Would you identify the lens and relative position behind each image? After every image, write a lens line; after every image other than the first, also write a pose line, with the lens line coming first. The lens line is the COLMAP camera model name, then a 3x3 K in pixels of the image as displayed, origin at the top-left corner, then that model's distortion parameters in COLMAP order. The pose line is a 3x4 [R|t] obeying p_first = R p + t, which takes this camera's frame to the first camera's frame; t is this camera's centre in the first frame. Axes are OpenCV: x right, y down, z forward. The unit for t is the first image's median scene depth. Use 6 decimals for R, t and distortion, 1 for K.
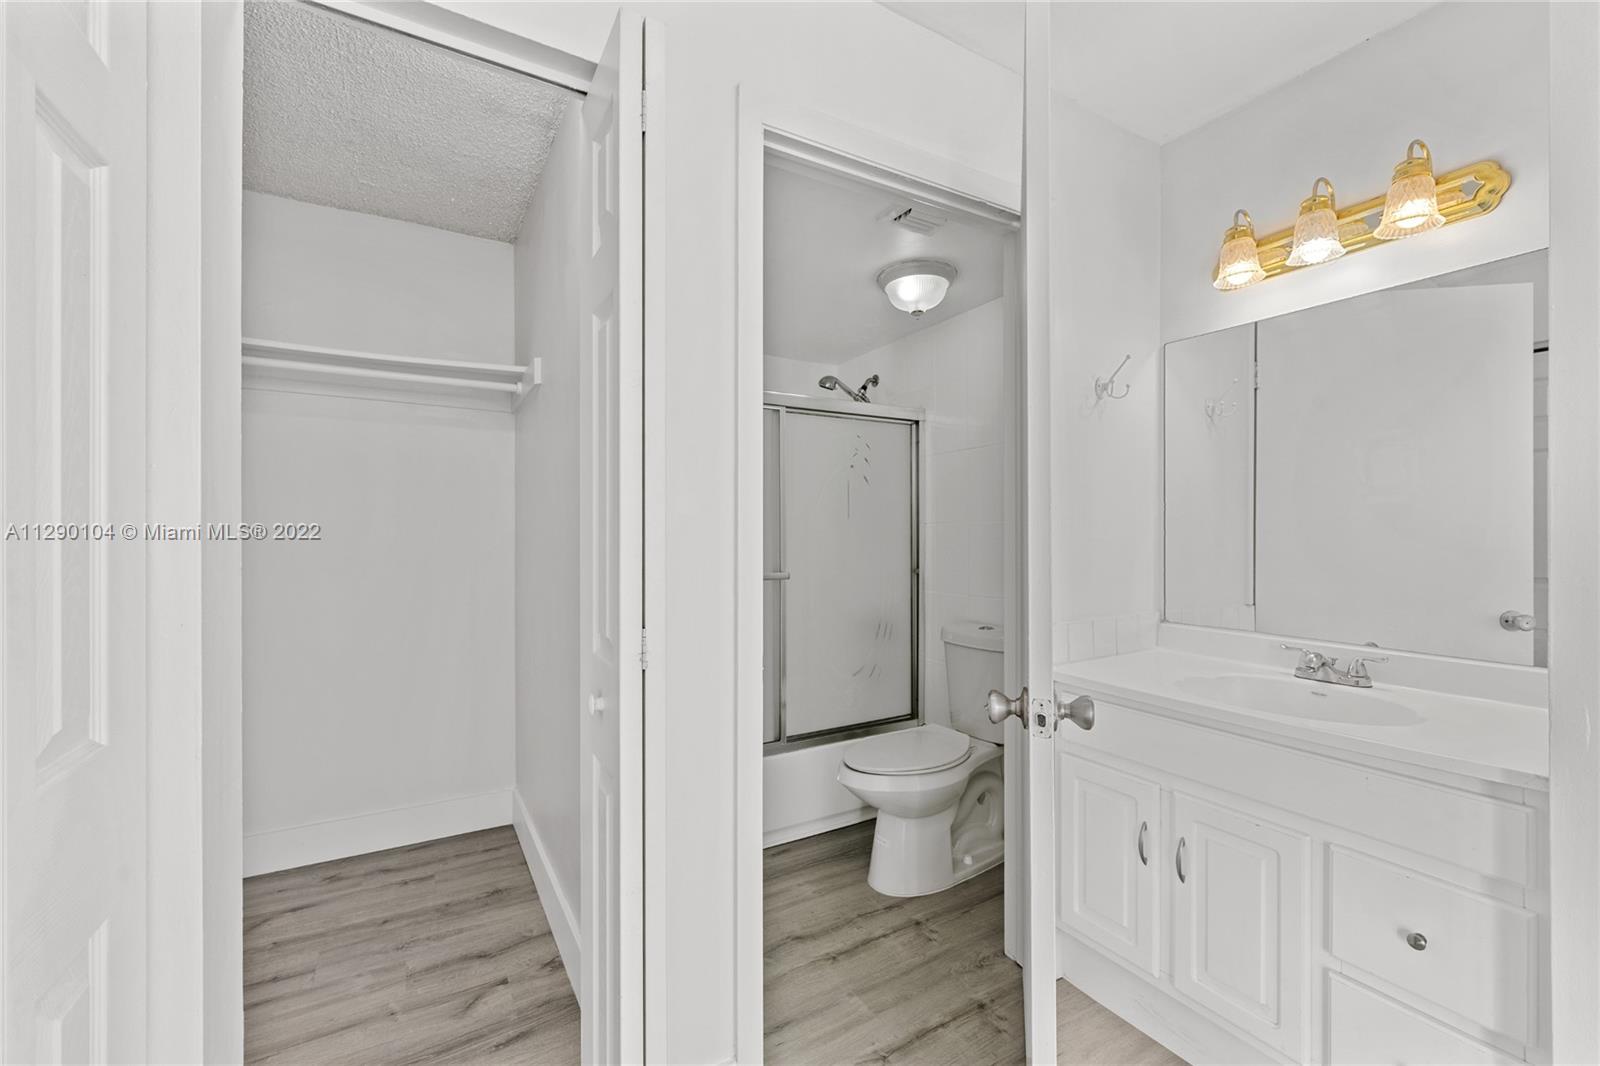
lens RADIAL K [[654.5, 0, 799.5], [0, 654.5, 535.8], [0, 0, 1]] dist [-0.000896, 0.000319]
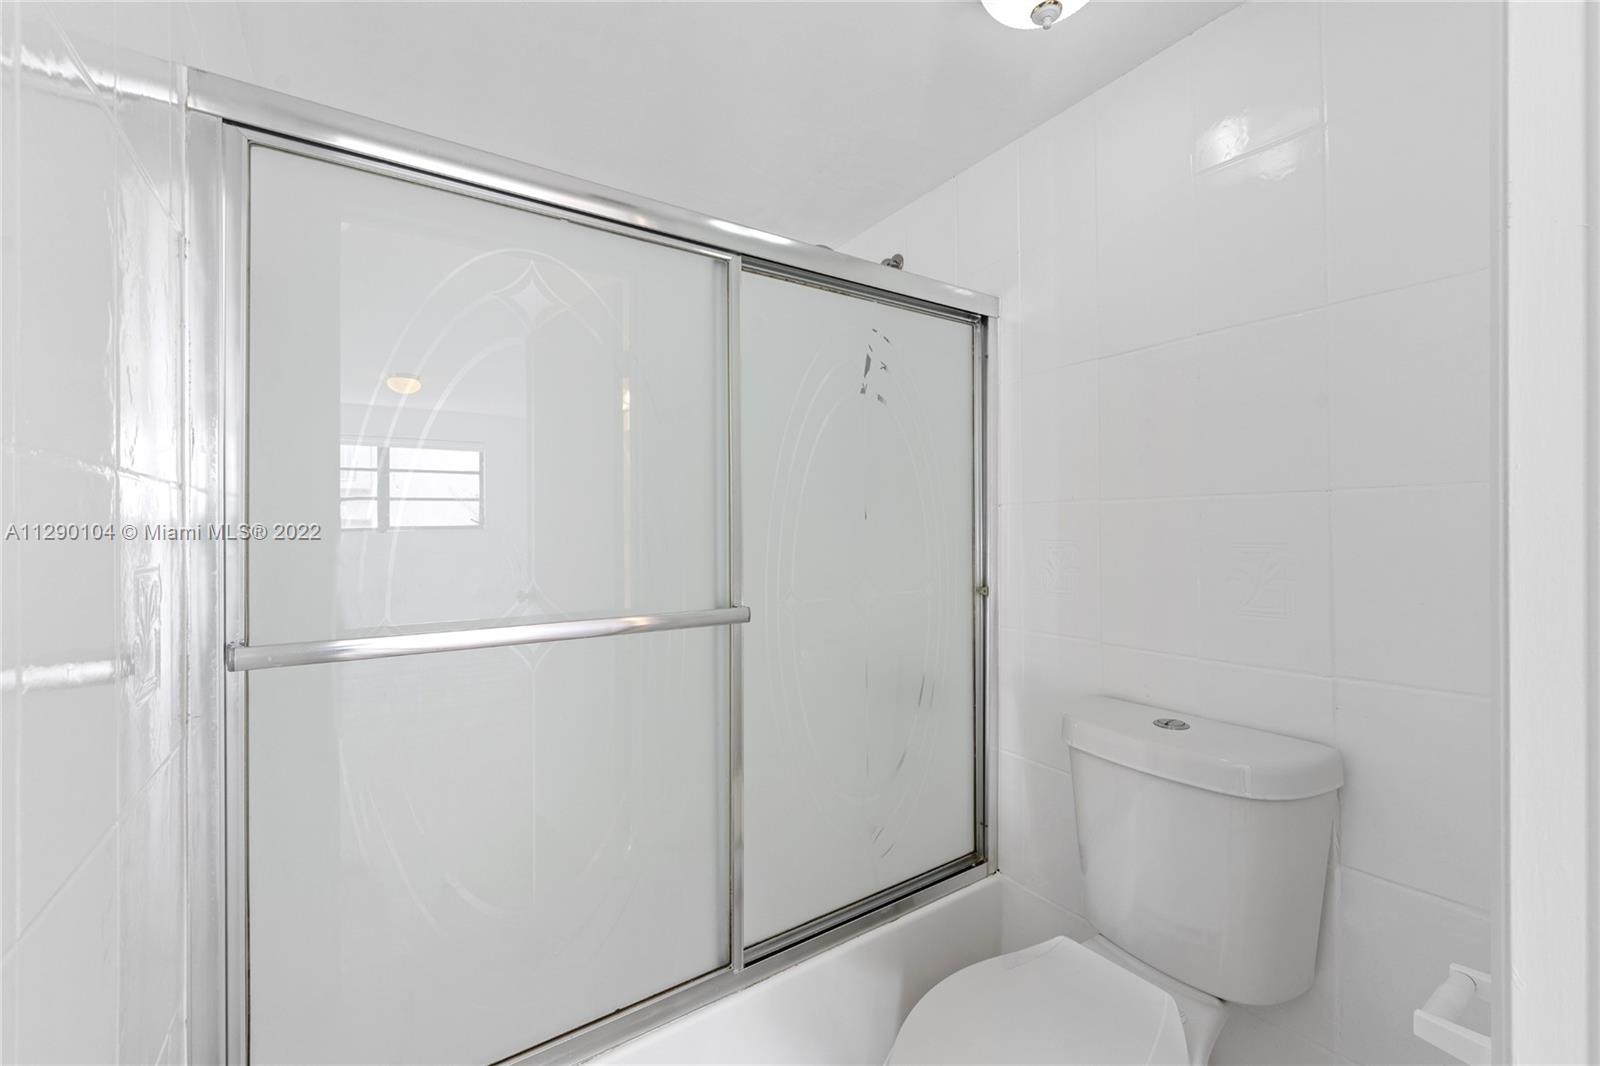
lens RADIAL K [[654.5, 0, 803.7], [0, 654.5, 526.9], [0, 0, 1]] dist [-0.000896, 0.000319]
pose [[0.997894, 0.000149, 0.064866, -0.006557], [-0.000320, 0.999997, 0.002623, -0.001582], [-0.064865, -0.002638, 0.997891, 0.466250]]
